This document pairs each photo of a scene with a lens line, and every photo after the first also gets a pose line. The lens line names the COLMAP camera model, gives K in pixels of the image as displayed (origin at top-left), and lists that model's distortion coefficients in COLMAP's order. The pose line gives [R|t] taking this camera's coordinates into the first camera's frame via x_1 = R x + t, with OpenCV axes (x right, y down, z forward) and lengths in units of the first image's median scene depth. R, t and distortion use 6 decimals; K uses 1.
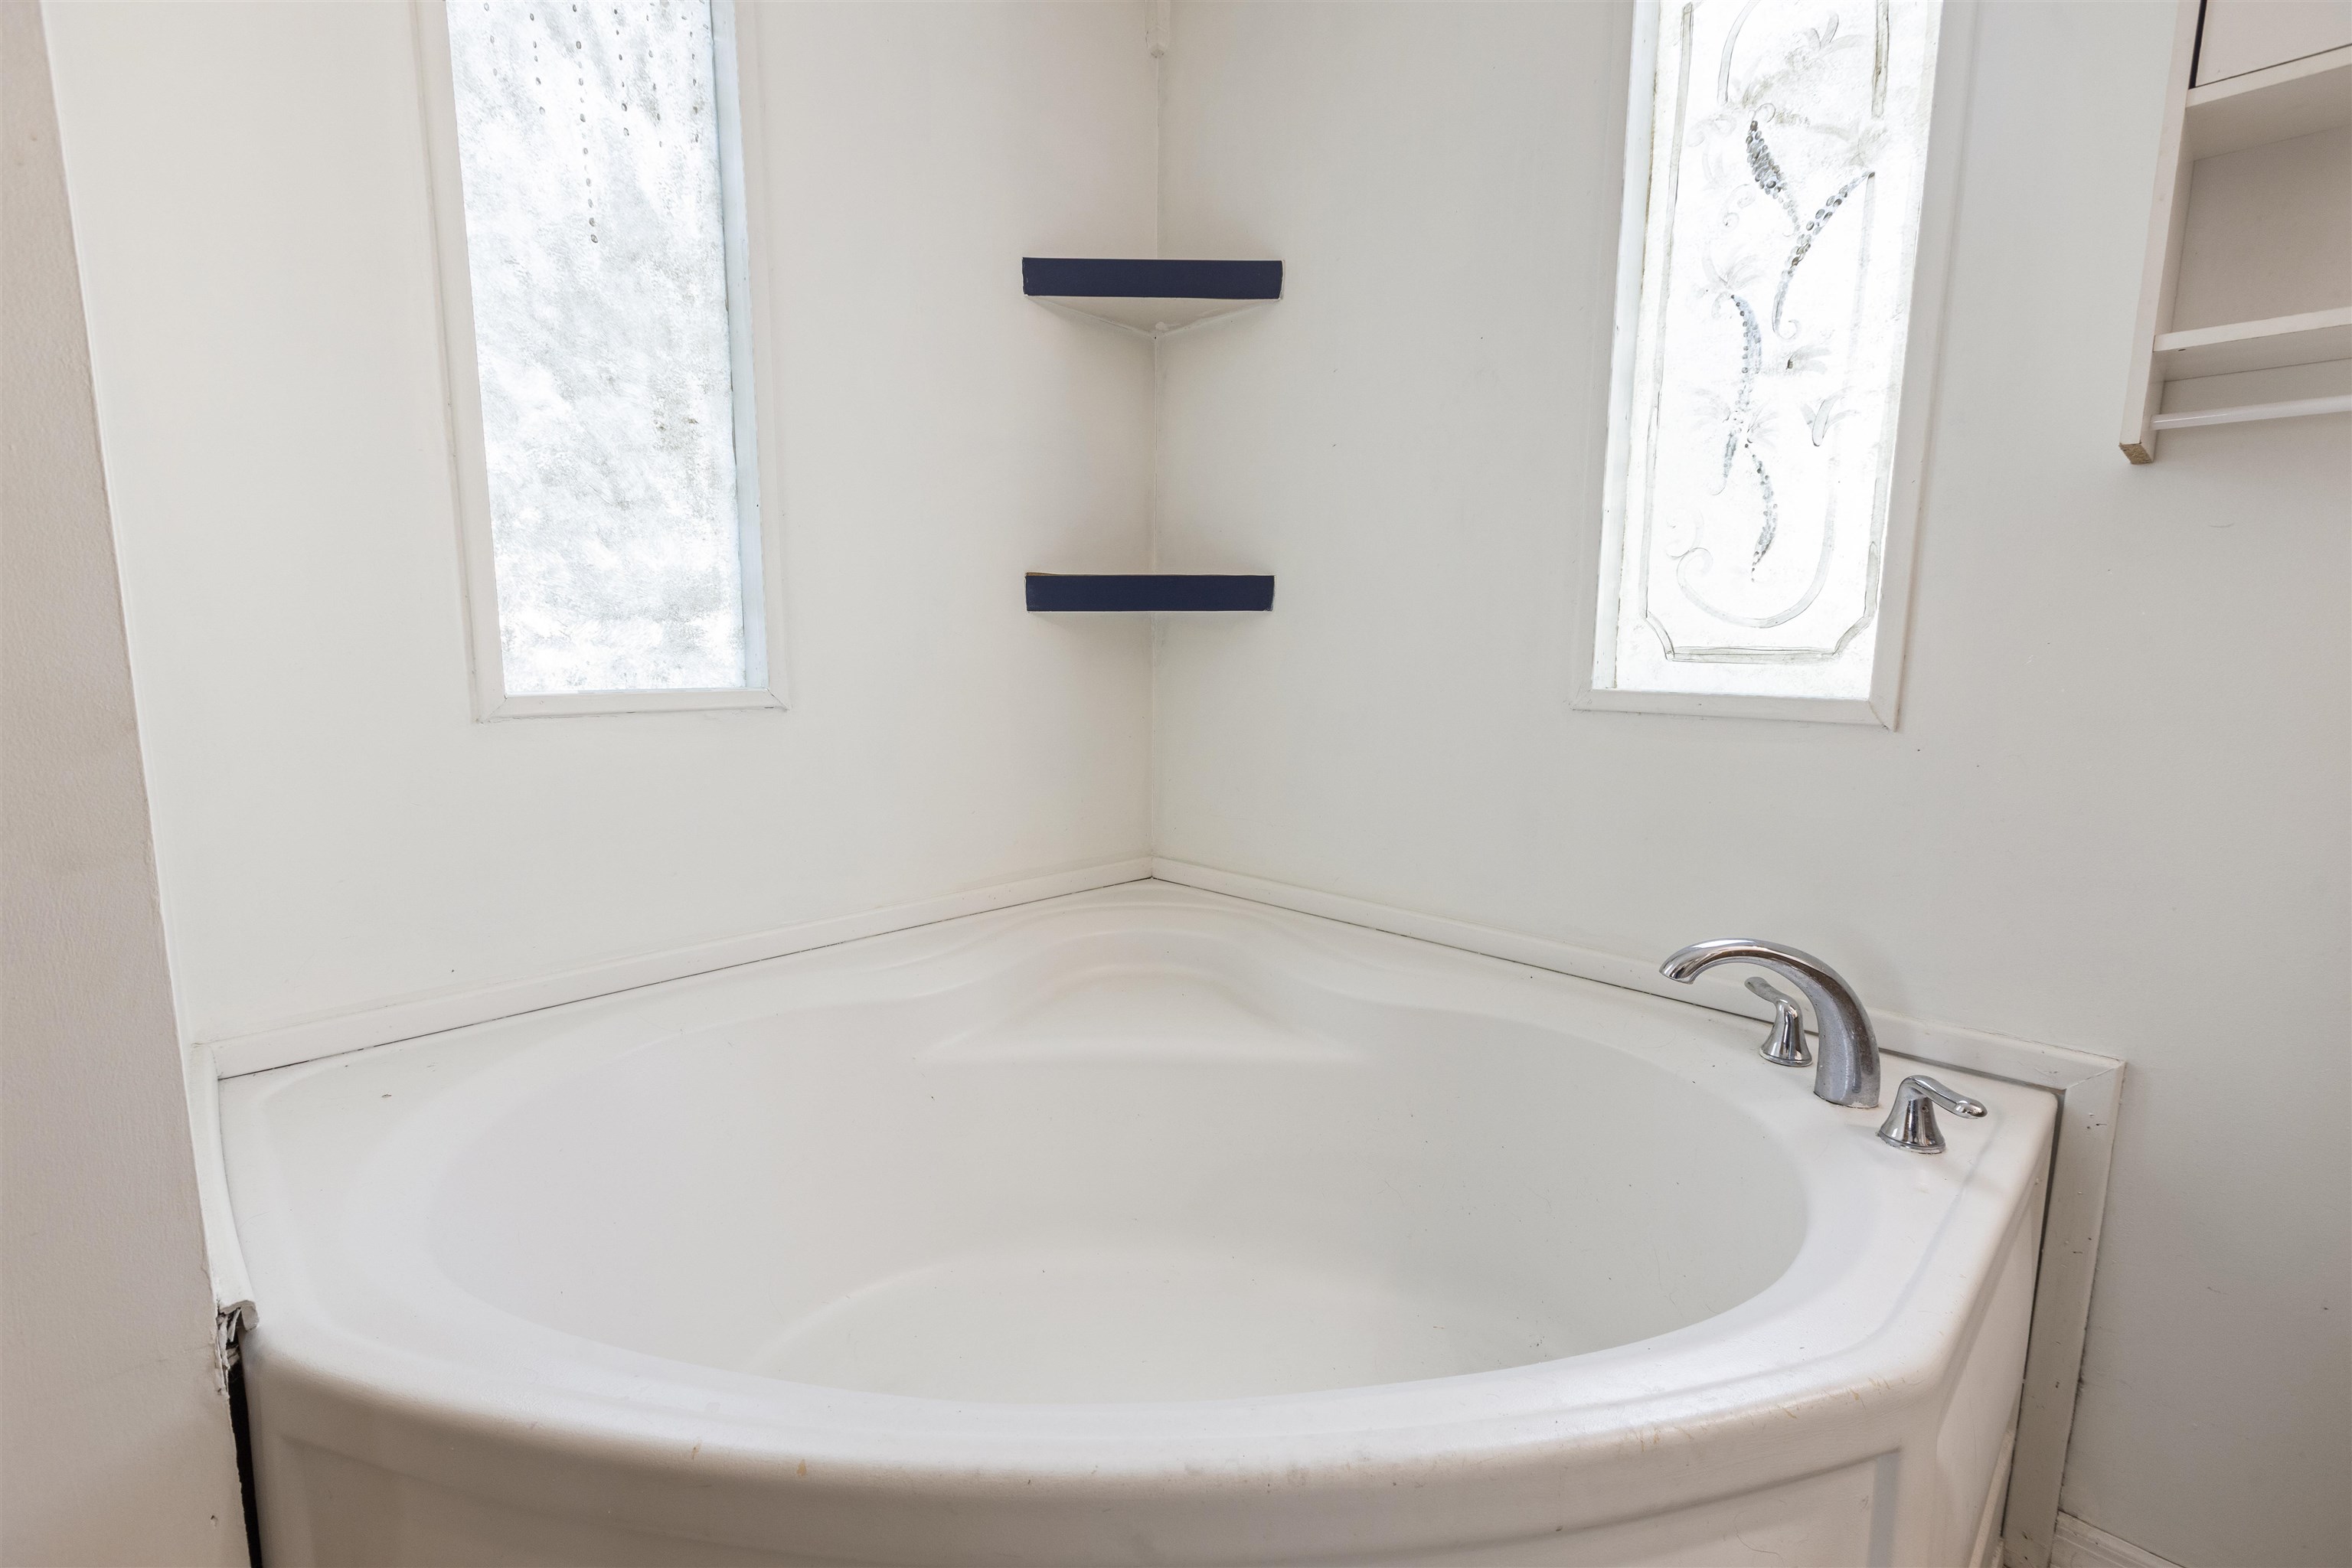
lens RADIAL K [[1047.2, 0, 1175.9], [0, 1047.2, 781.9], [0, 0, 1]] dist [0.005408, -0.001281]
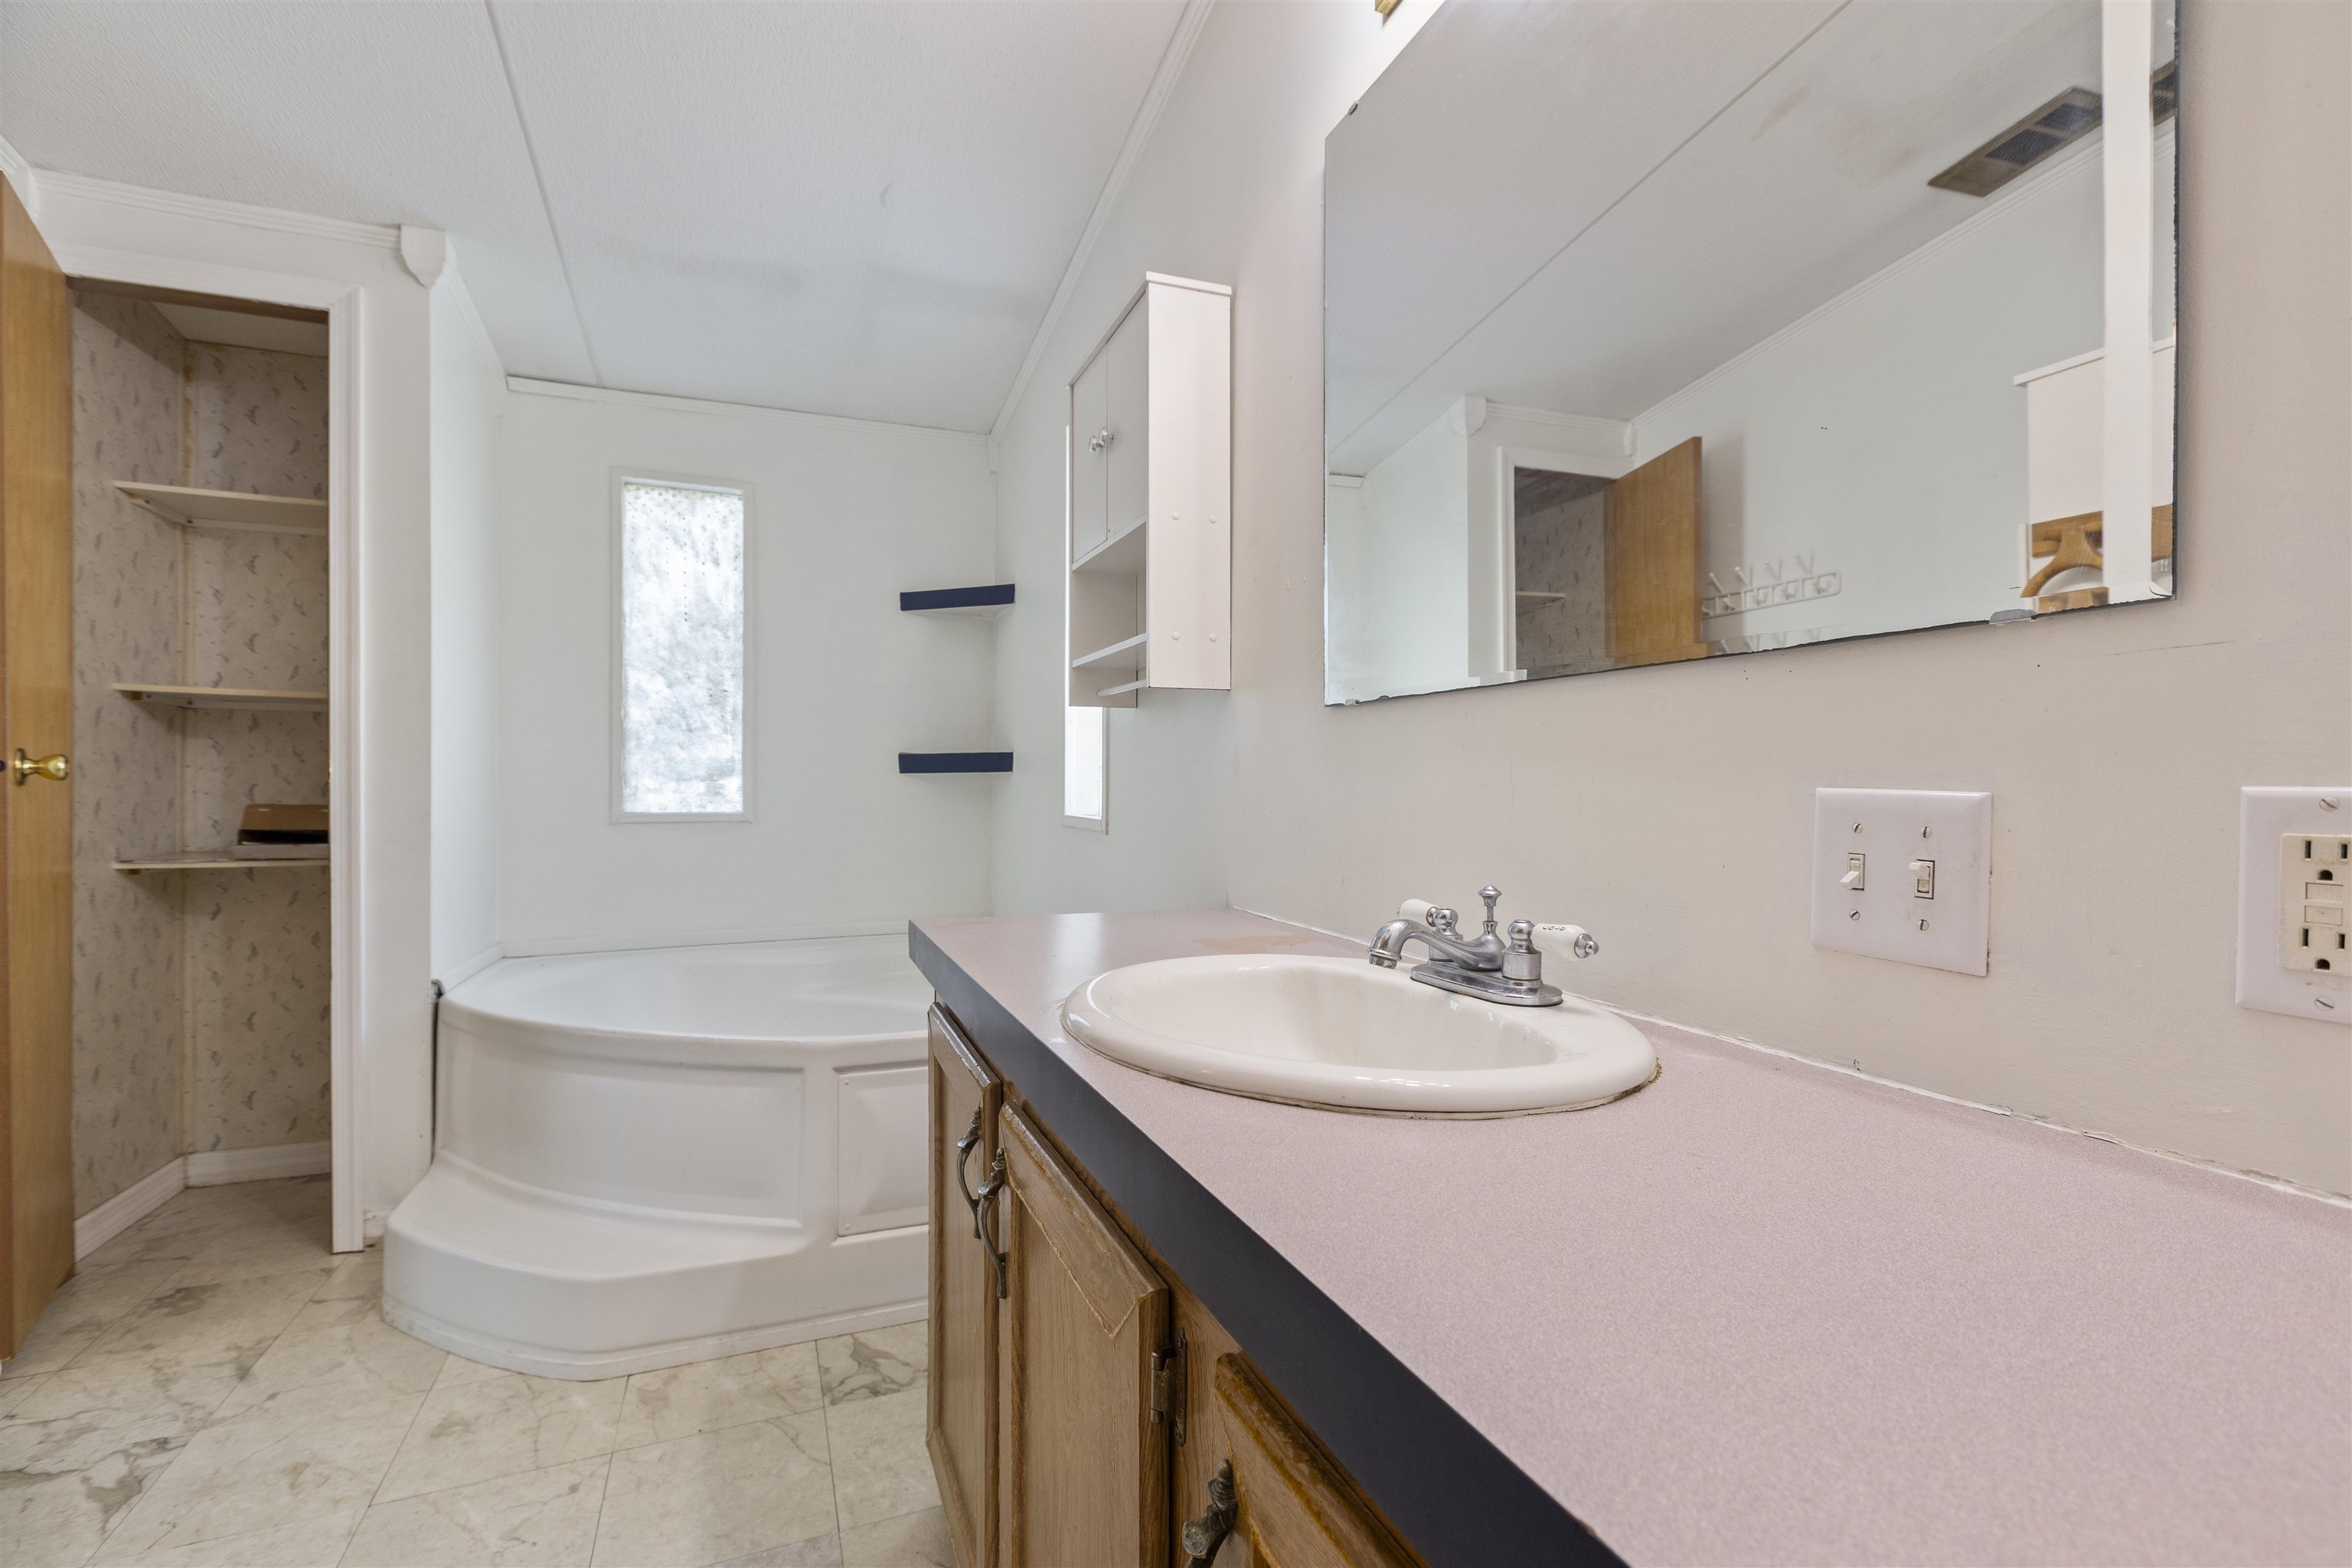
lens RADIAL K [[1047.2, 0, 1173.9], [0, 1047.2, 788.1], [0, 0, 1]] dist [0.005408, -0.001281]
pose [[0.913445, -0.008339, -0.406877, 1.340962], [-0.048639, 0.990387, -0.129493, 0.099784], [0.404045, 0.138075, 0.904258, -0.601339]]
